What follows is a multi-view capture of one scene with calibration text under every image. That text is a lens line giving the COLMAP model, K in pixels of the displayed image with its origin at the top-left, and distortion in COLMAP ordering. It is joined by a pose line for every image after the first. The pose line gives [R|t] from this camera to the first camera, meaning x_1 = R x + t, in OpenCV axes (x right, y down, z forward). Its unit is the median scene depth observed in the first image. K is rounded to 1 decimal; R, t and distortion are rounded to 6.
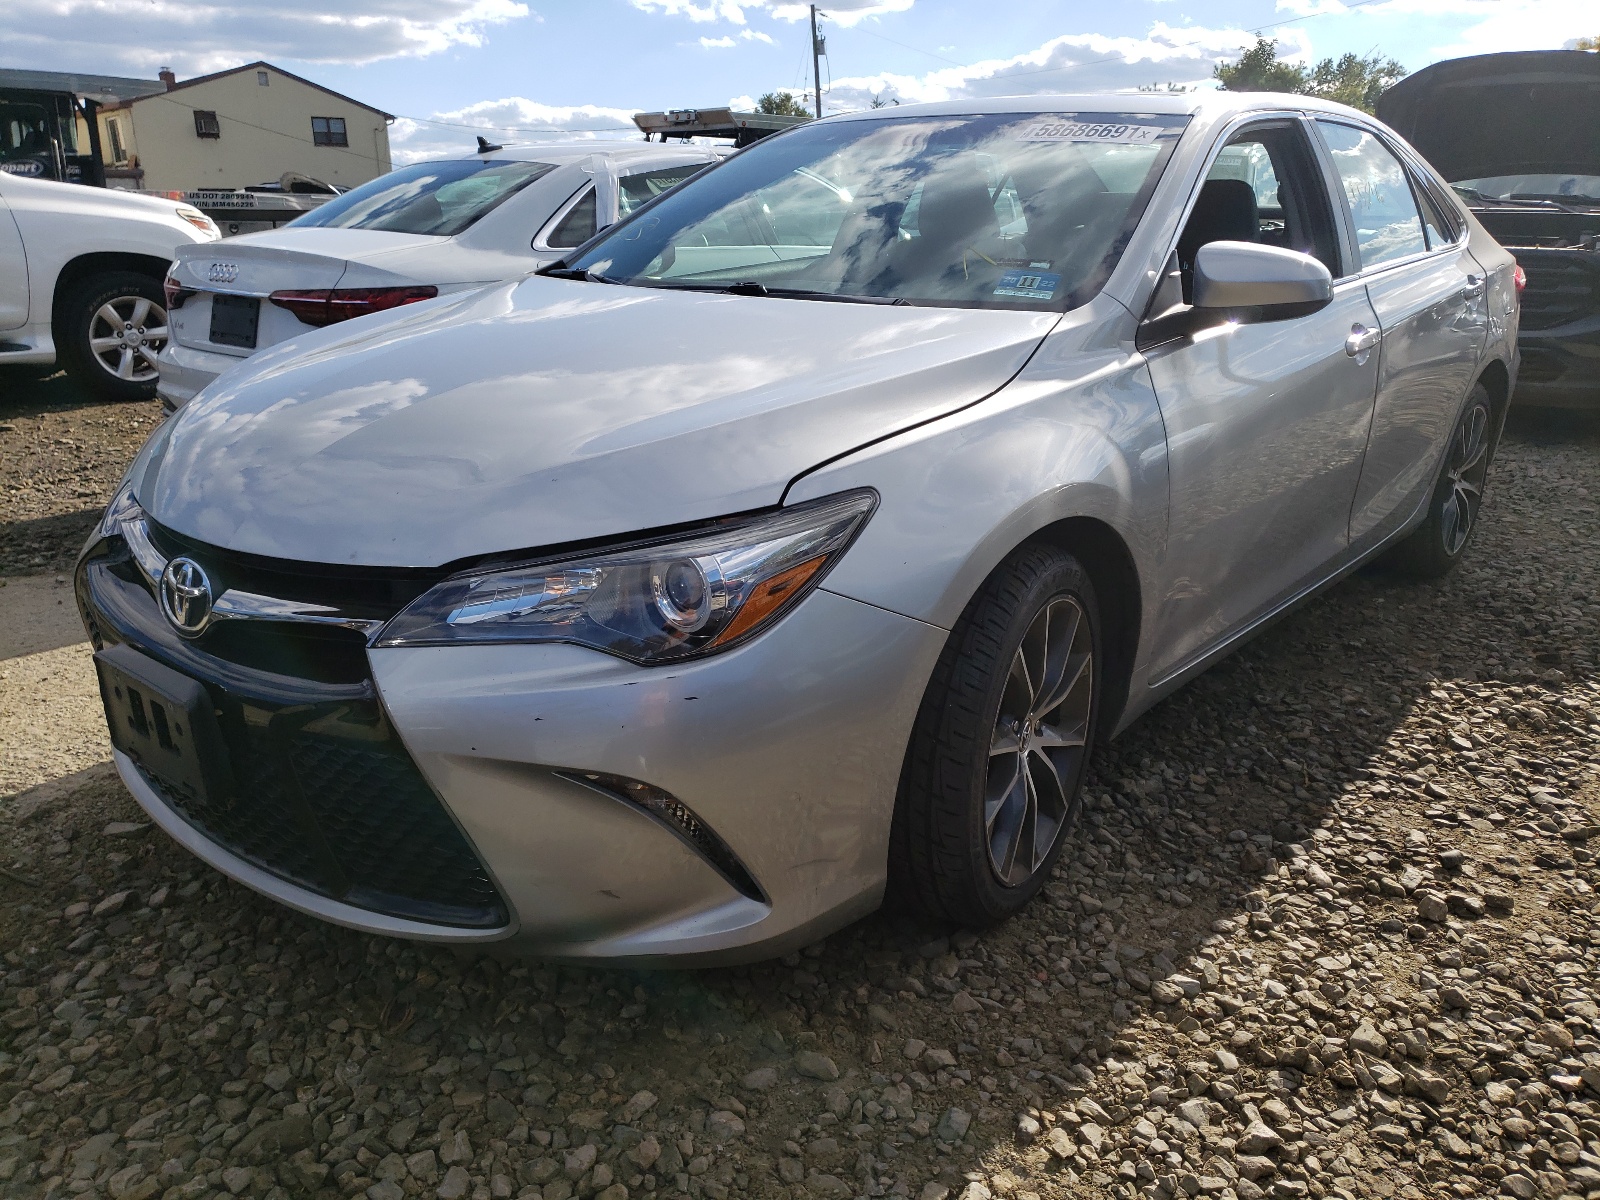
lens RADIAL K [[1273.4, 0, 800.0], [0, 1273.4, 600.0], [0, 0, 1]] dist [0.003649, 0.011620]
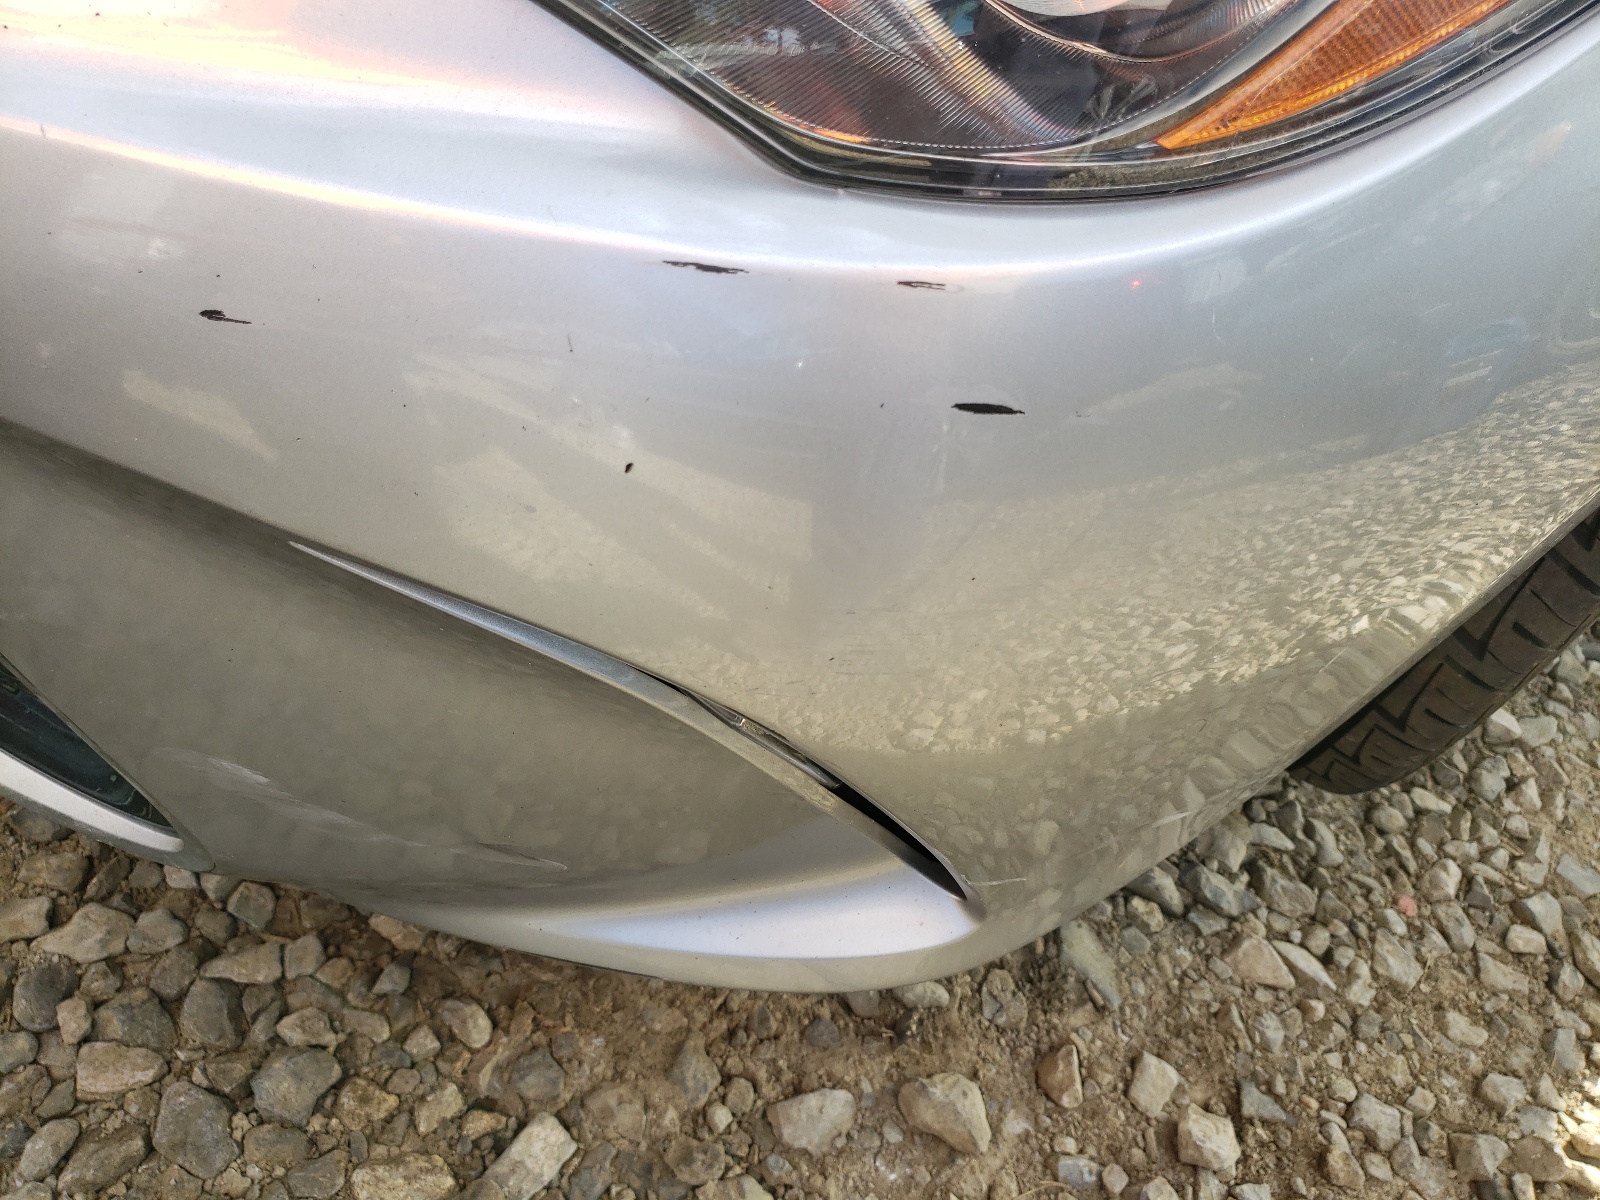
lens RADIAL K [[1273.4, 0, 800.0], [0, 1273.4, 600.0], [0, 0, 1]] dist [0.003649, 0.011620]
pose [[0.969515, 0.232059, 0.078673, -0.102569], [-0.238722, 0.822138, 0.516819, 0.004449], [0.055253, -0.519845, 0.852472, 0.657079]]
